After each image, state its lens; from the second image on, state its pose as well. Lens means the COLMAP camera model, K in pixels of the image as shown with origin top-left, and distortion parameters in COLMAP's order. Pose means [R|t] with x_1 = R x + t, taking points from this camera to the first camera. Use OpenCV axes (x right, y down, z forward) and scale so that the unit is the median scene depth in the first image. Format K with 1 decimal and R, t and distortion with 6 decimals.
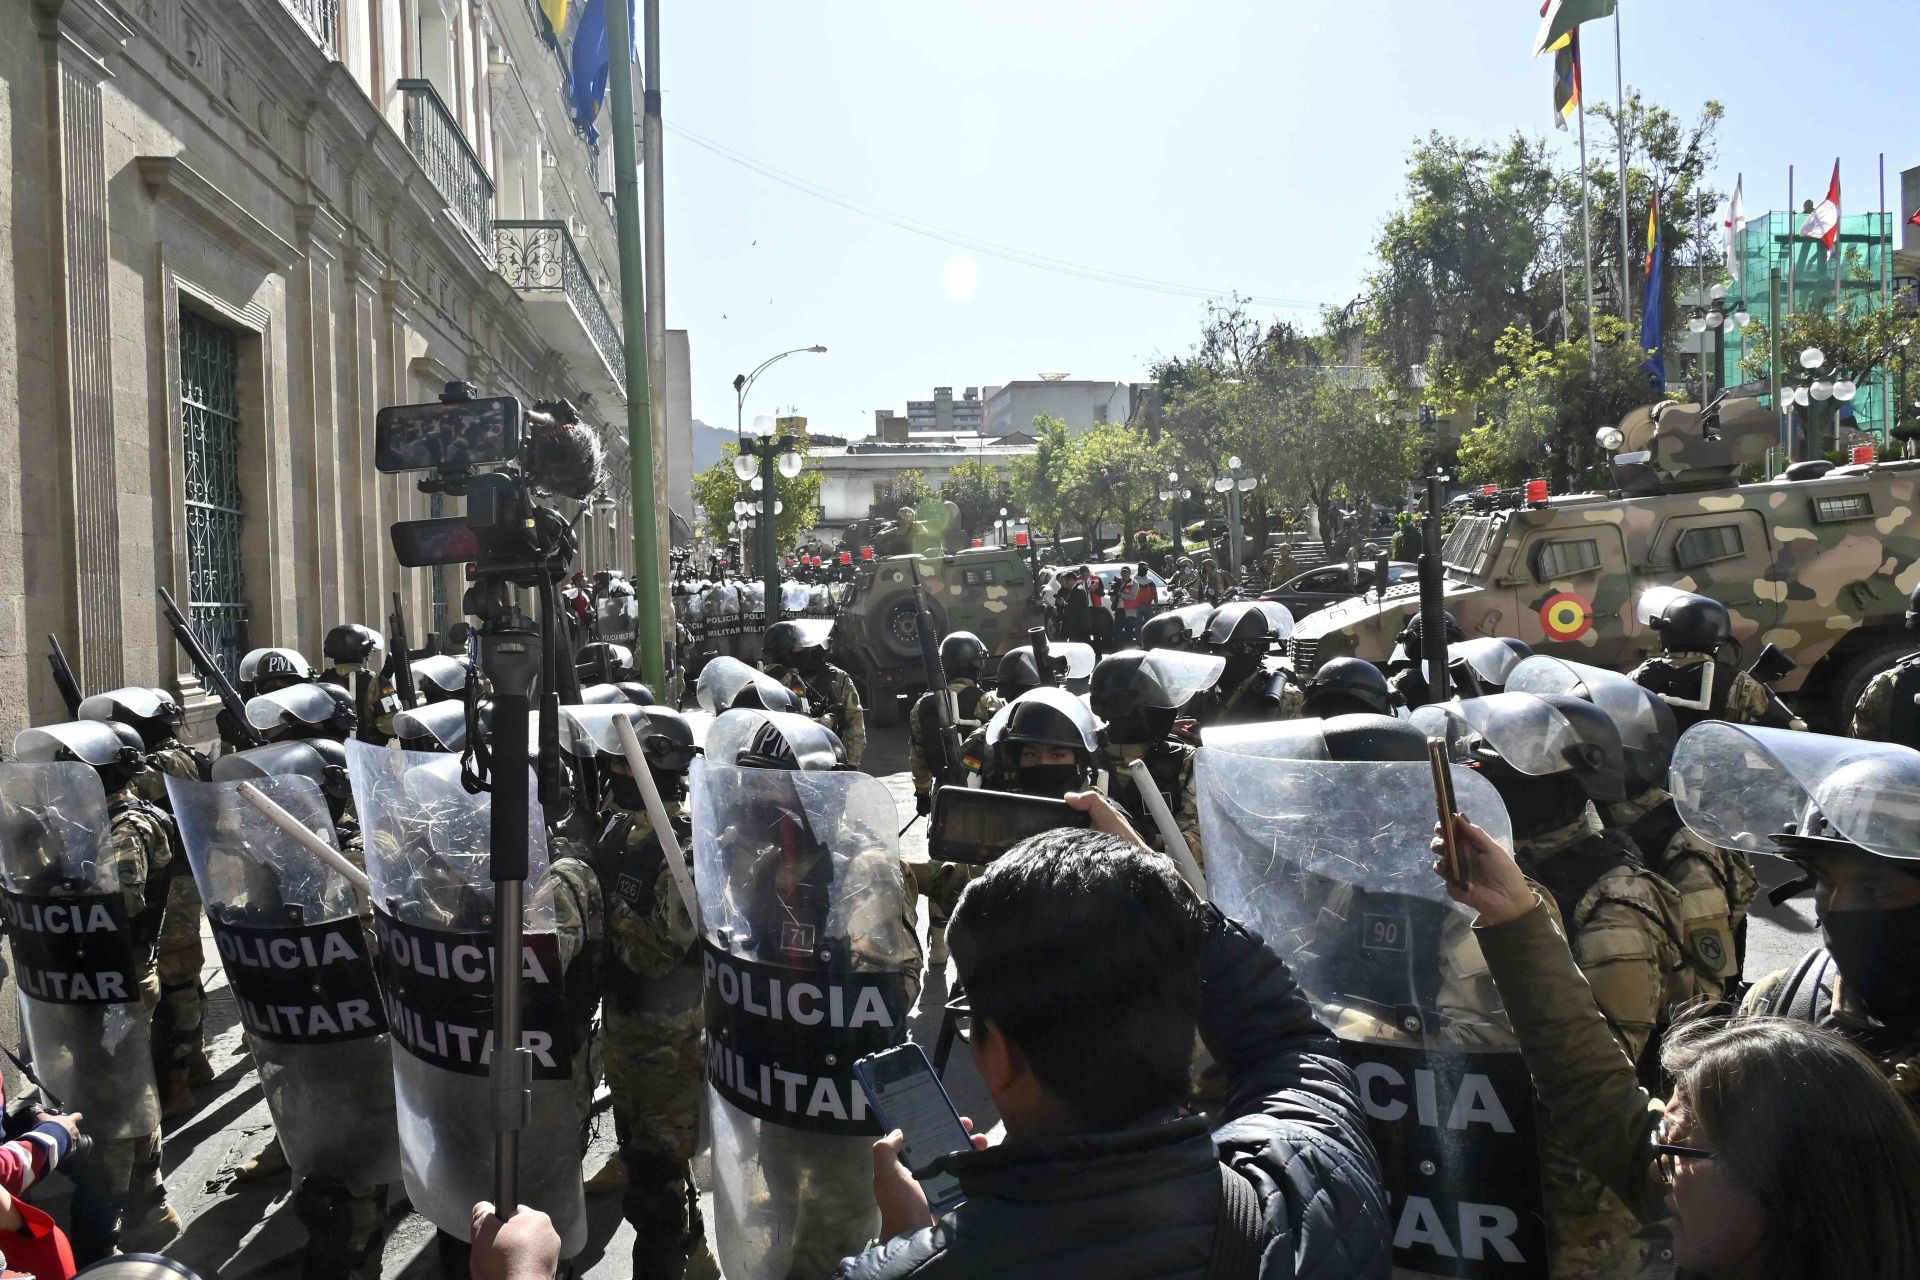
lens RADIAL K [[1350.4, 0, 901.2], [0, 1350.4, 613.3], [0, 0, 1]] dist [-0.007377, -0.003304]
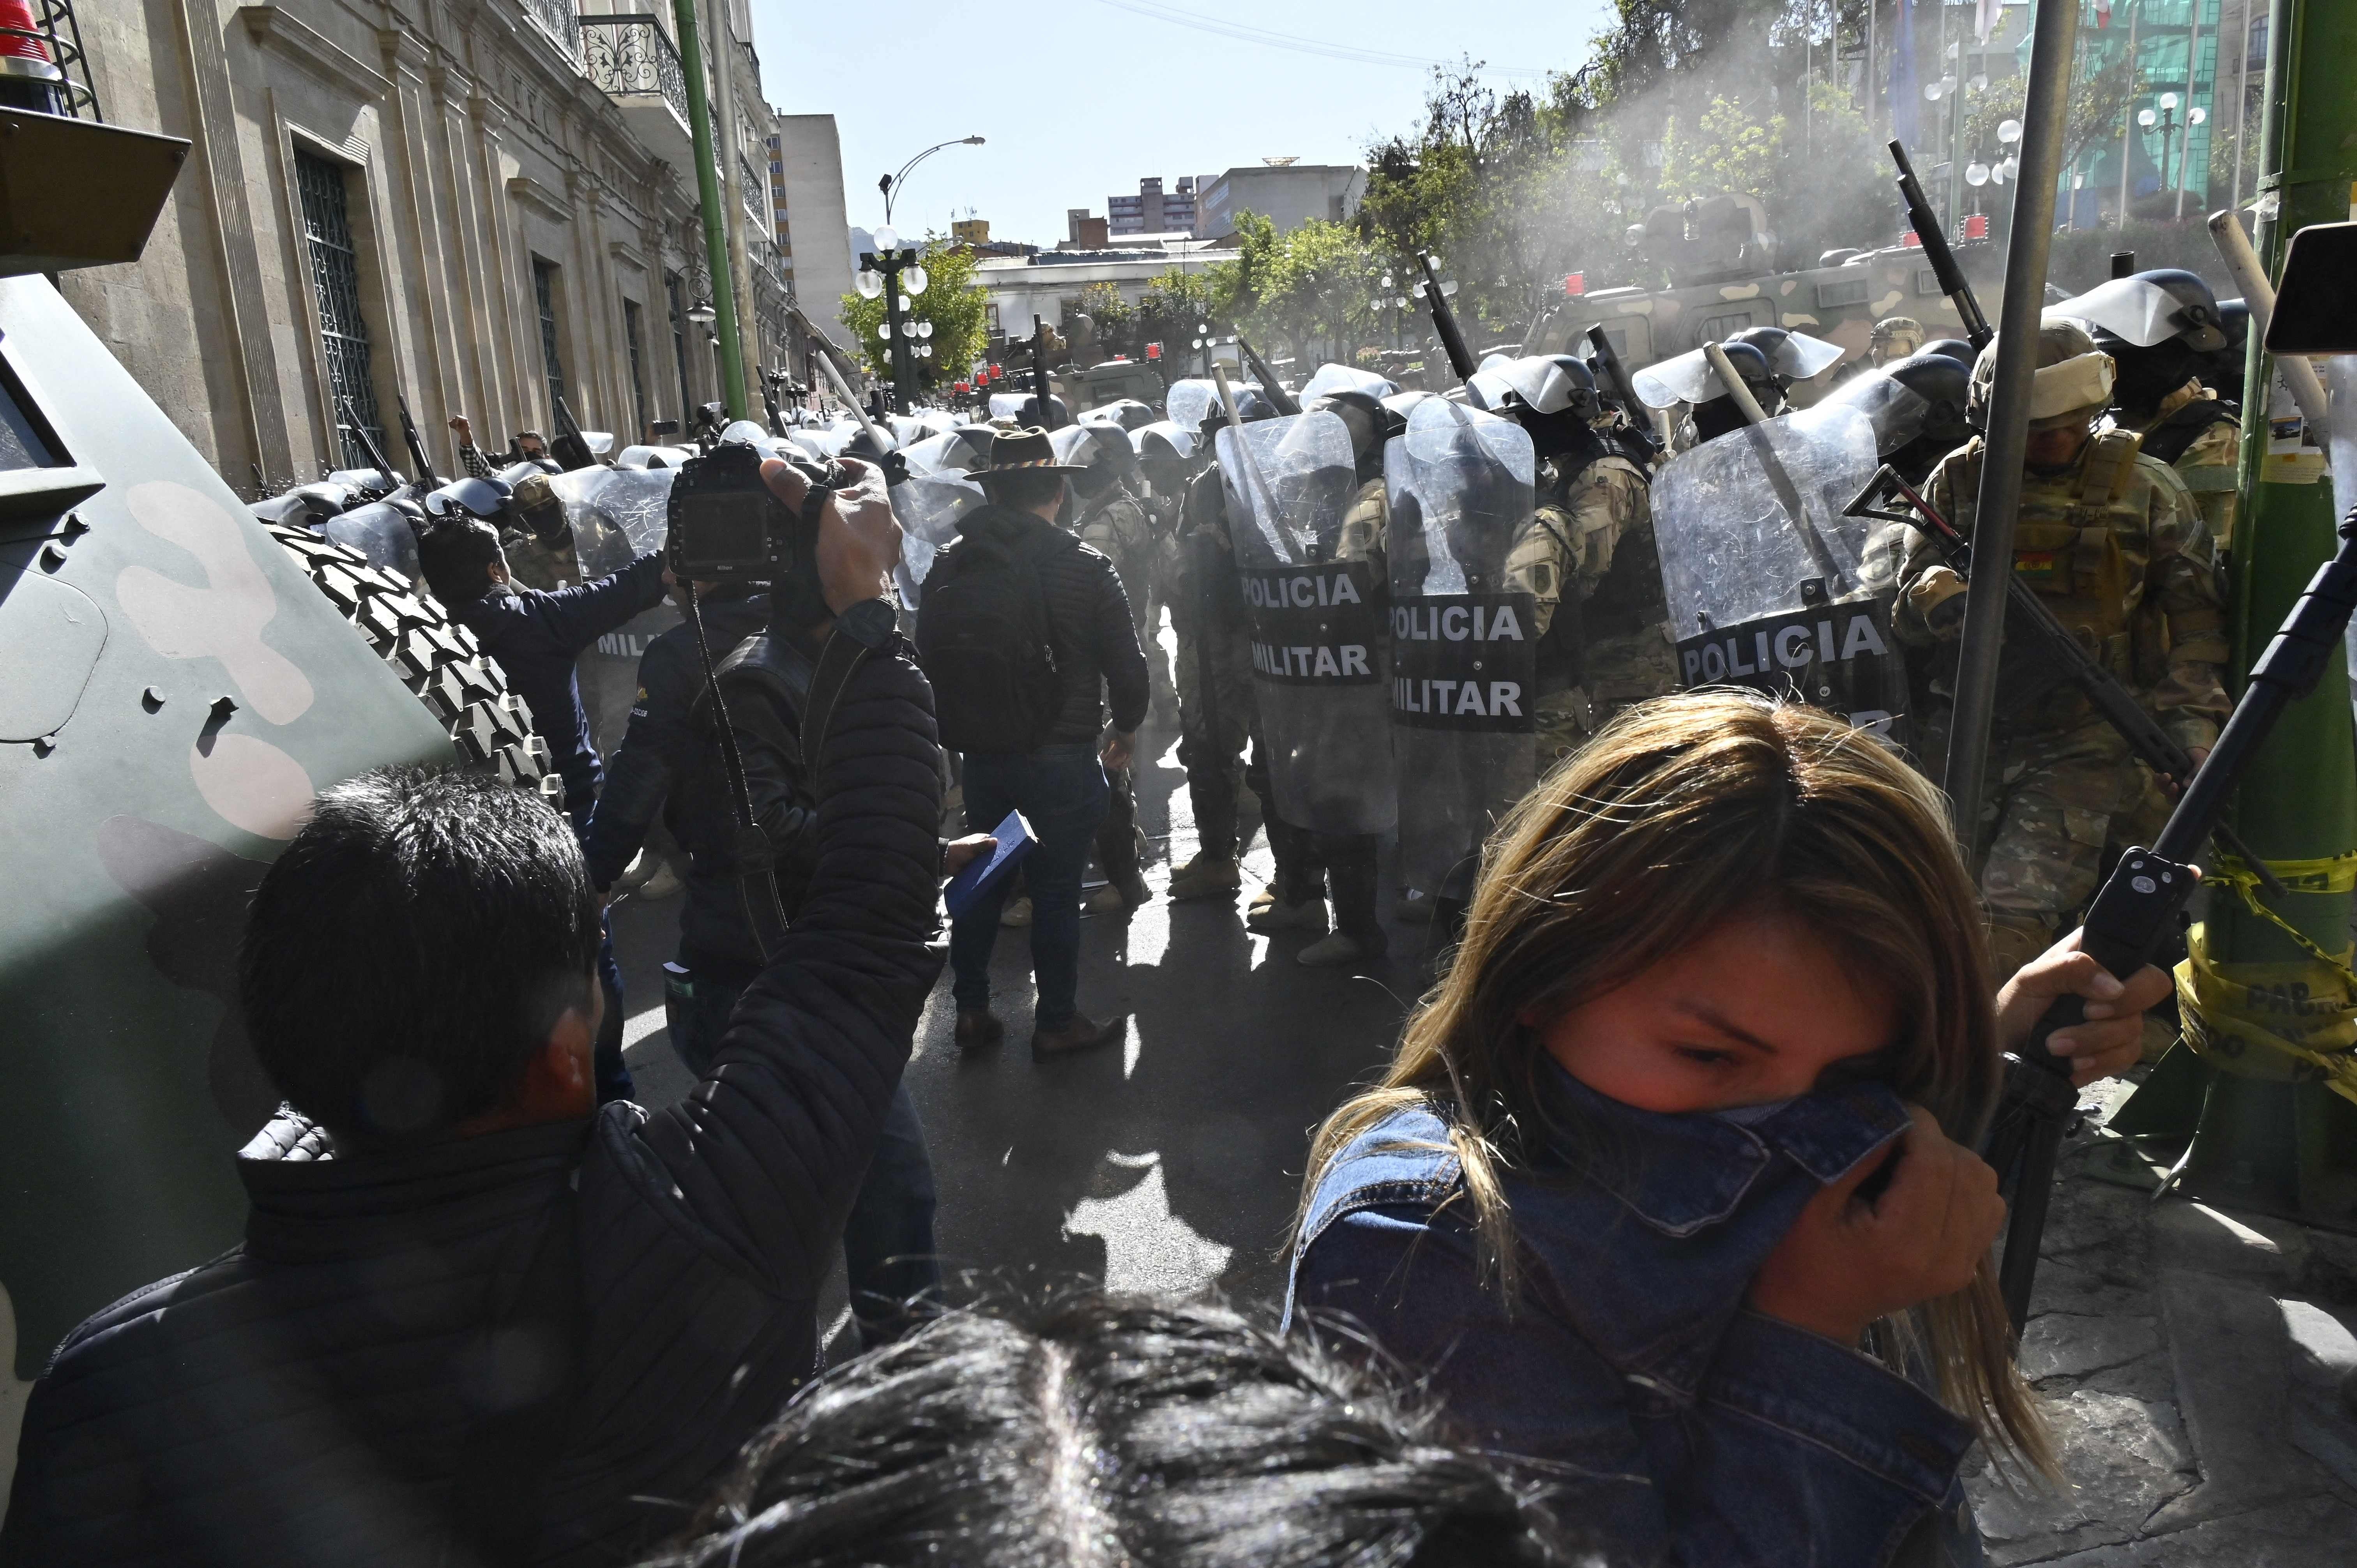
lens RADIAL K [[1657.6, 0, 1190.2], [0, 1657.6, 796.0], [0, 0, 1]] dist [-0.007377, -0.003304]
pose [[0.999225, -0.034944, 0.018133, 0.100145], [0.030775, 0.980562, 0.193780, 0.034554], [-0.024552, -0.193071, 0.980877, -0.290643]]
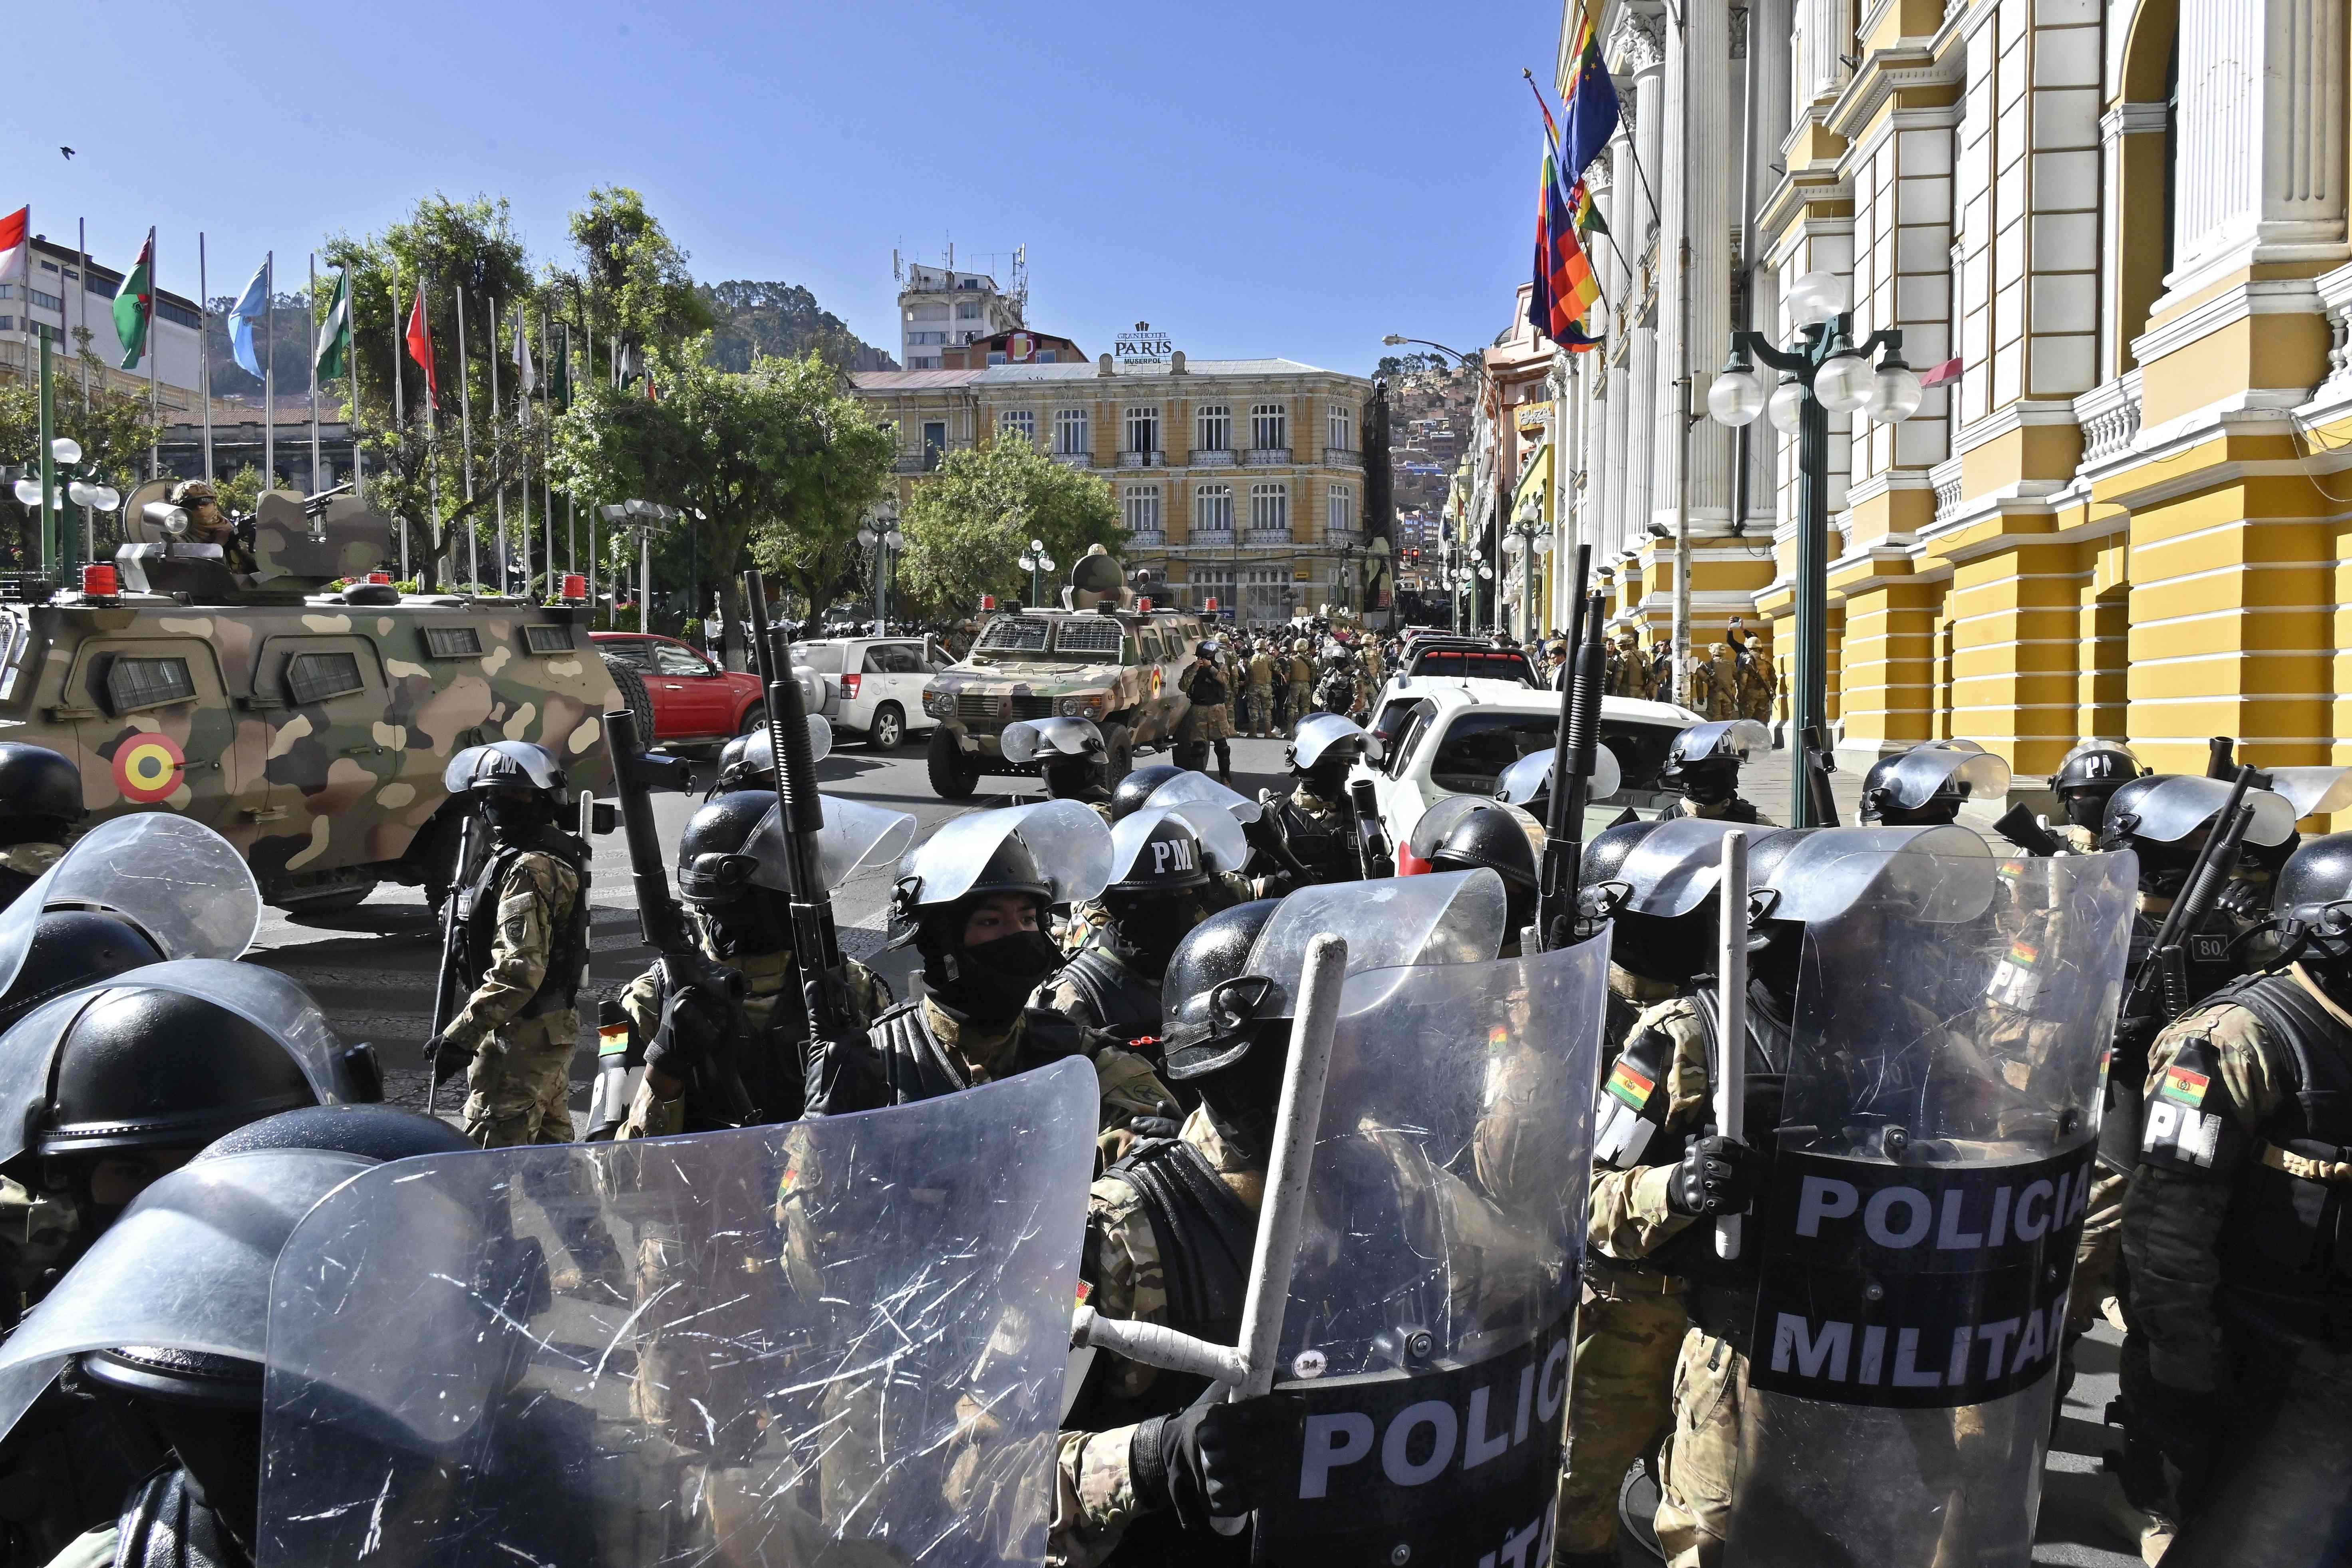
lens RADIAL K [[1654.1, 0, 1169.9], [0, 1654.1, 778.7], [0, 0, 1]] dist [-0.007377, -0.003304]
pose [[0.234198, 0.002196, 0.972186, -0.161670], [0.002284, 0.999993, -0.002809, 0.009438], [-0.972186, 0.002879, 0.234191, 0.227042]]
